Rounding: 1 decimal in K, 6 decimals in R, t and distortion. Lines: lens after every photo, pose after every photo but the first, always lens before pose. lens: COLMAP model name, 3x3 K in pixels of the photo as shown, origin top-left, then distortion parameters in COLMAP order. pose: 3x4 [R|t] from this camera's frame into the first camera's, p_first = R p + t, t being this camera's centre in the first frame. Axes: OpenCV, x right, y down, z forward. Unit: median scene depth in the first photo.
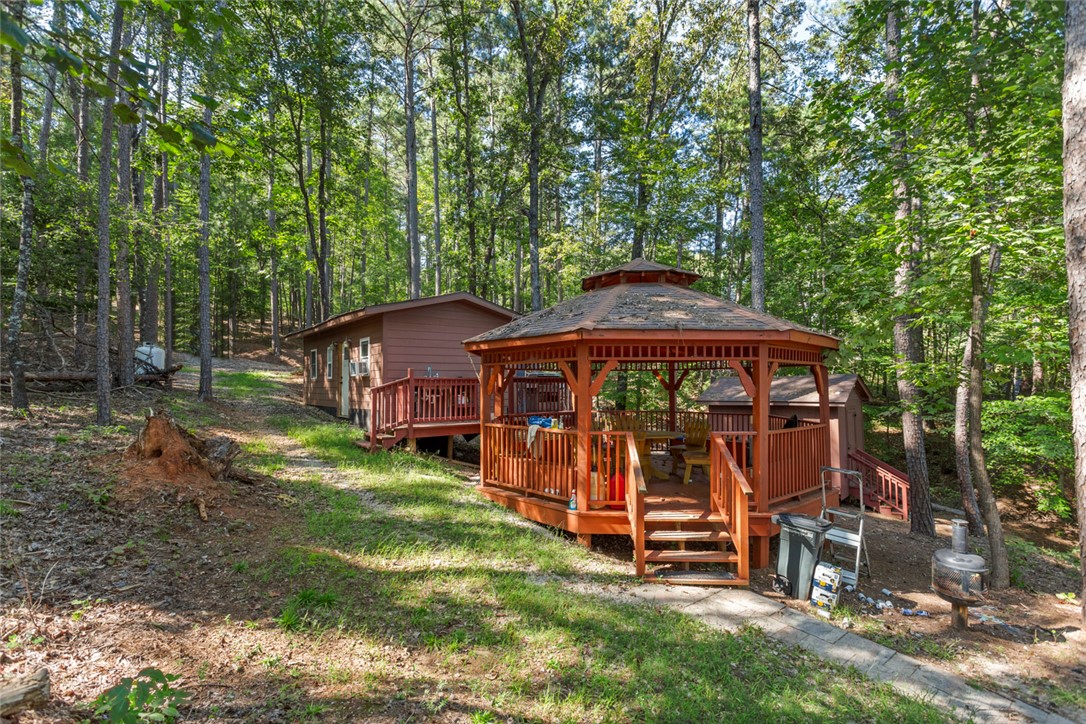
lens RADIAL K [[533.2, 0, 540.2], [0, 533.2, 341.6], [0, 0, 1]] dist [0.003700, 0.000575]
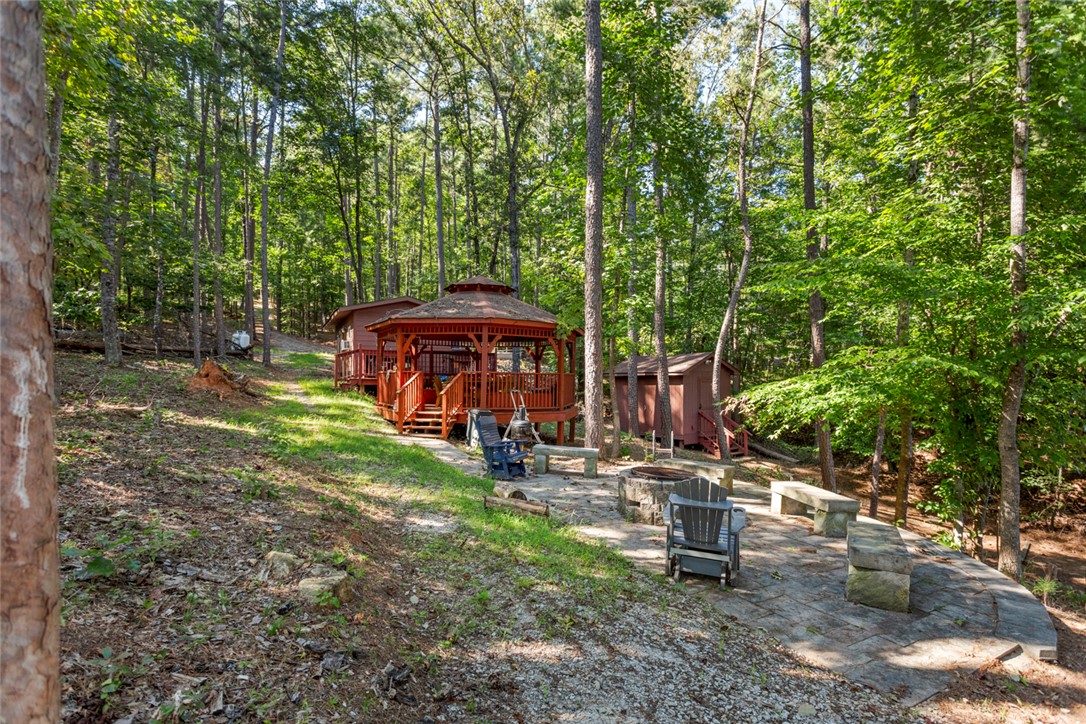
lens RADIAL K [[552.4, 0, 540.5], [0, 552.4, 342.5], [0, 0, 1]] dist [0.003662, -0.000268]
pose [[0.979746, -0.000873, -0.200244, 0.673776], [0.003492, 0.999913, 0.012723, 0.028451], [0.200216, -0.013164, 0.979663, -0.595797]]
